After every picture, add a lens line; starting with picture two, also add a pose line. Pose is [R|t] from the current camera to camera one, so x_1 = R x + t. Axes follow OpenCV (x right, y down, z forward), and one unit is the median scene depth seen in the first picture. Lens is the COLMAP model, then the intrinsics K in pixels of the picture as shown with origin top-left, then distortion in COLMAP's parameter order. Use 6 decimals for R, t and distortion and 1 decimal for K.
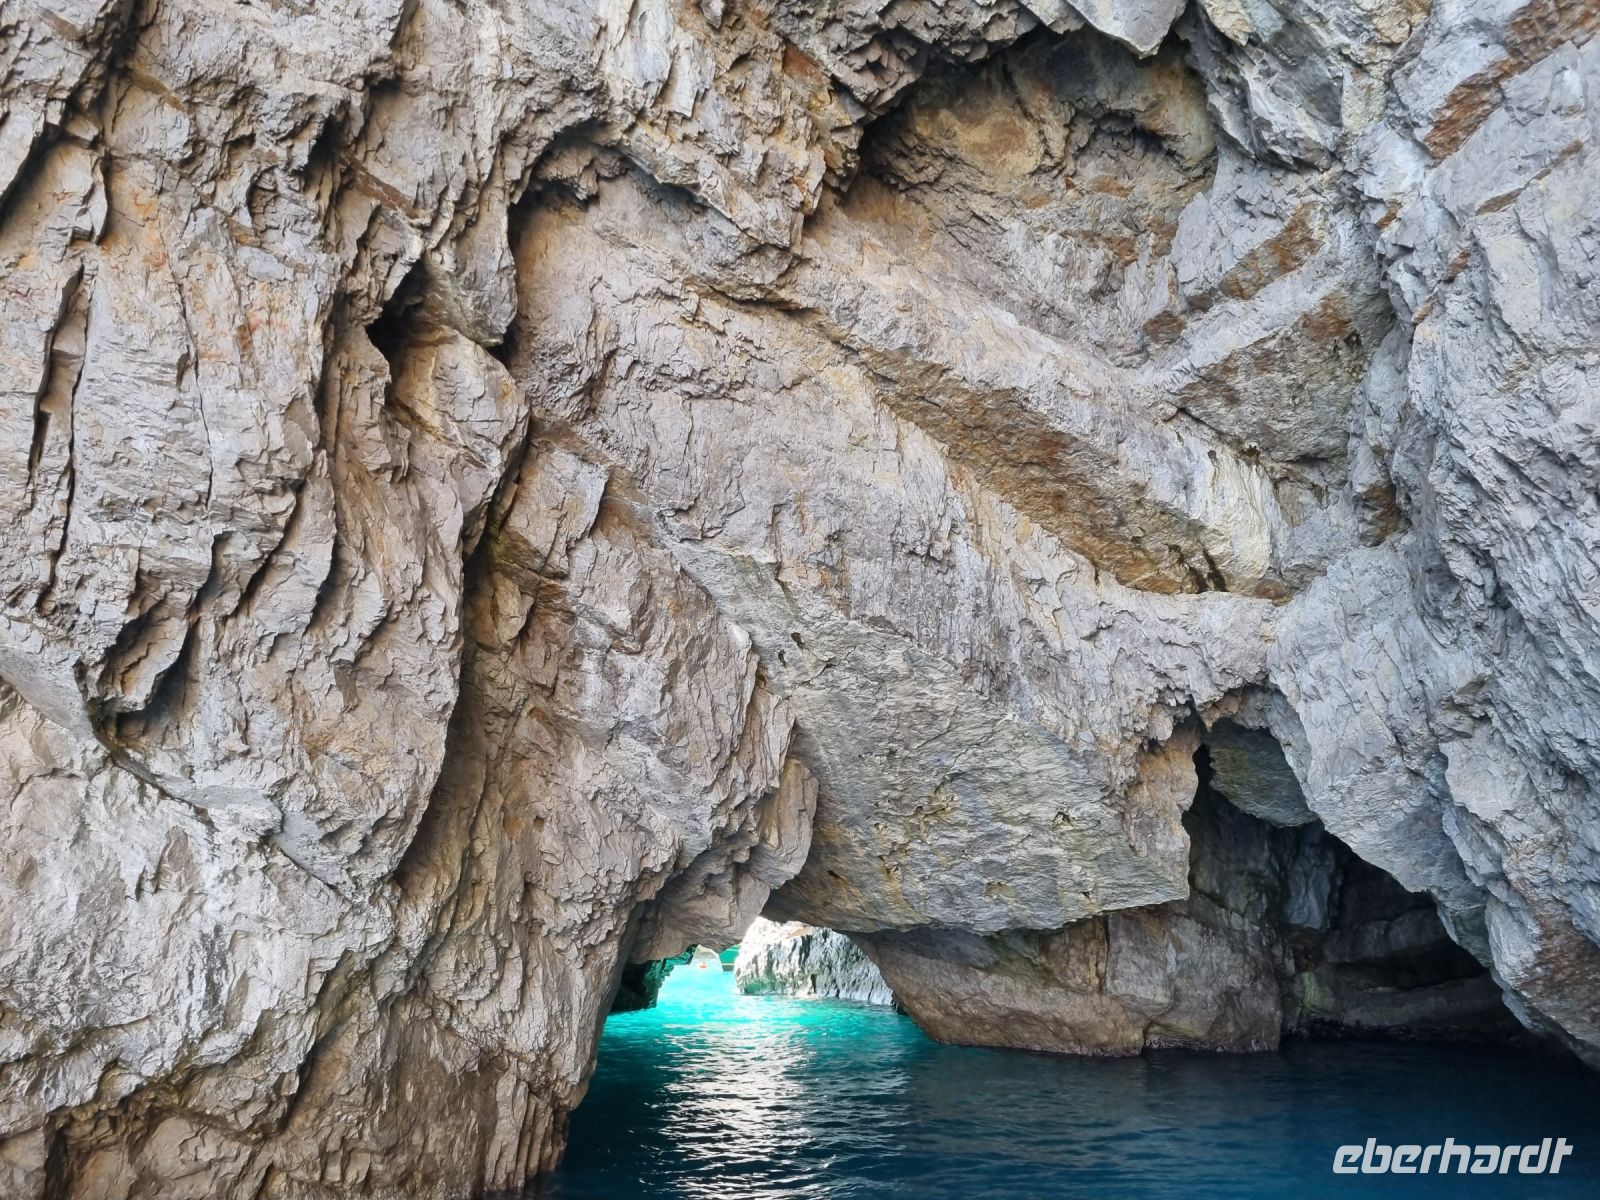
lens RADIAL K [[1134.0, 0, 800.0], [0, 1134.0, 600.0], [0, 0, 1]] dist [0.031633, 0.000295]
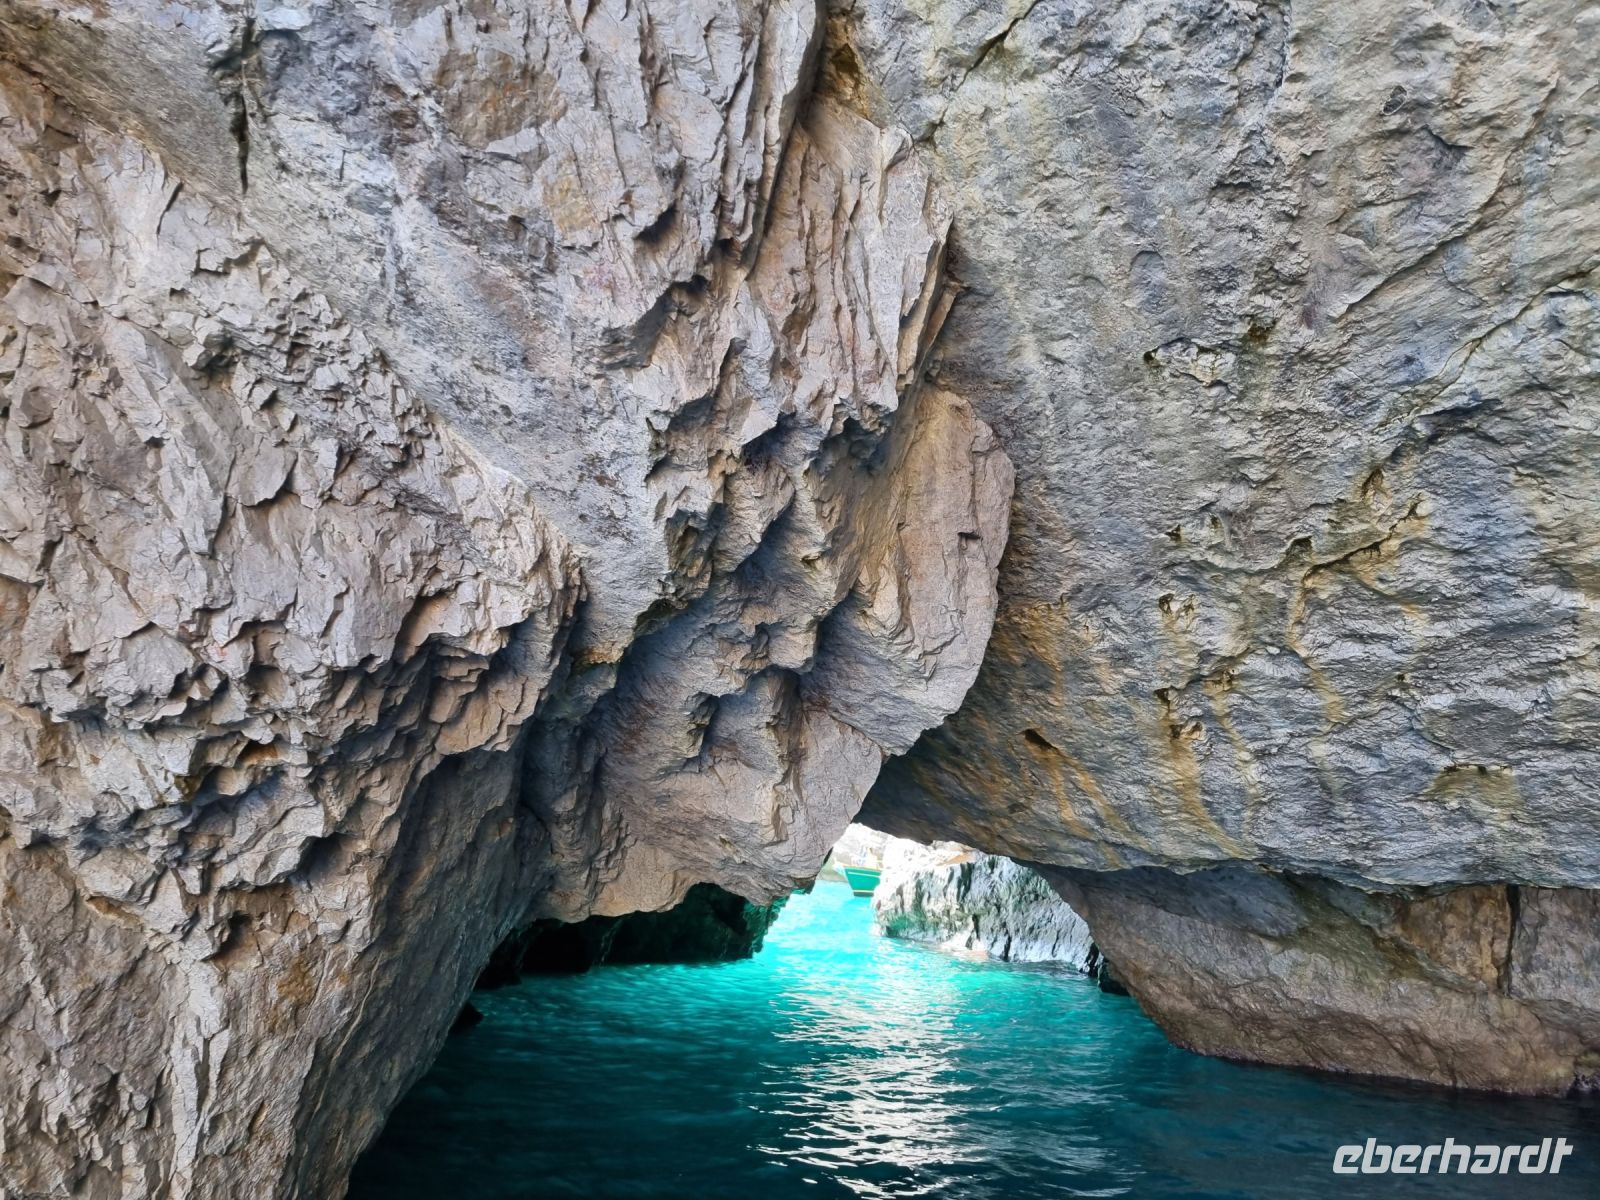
lens RADIAL K [[1134.0, 0, 800.0], [0, 1134.0, 600.0], [0, 0, 1]] dist [0.031633, 0.000295]
pose [[0.989880, 0.013607, -0.141255, -0.000023], [-0.004386, 0.997851, 0.065384, 0.174661], [0.141841, -0.064103, 0.987812, 0.610199]]
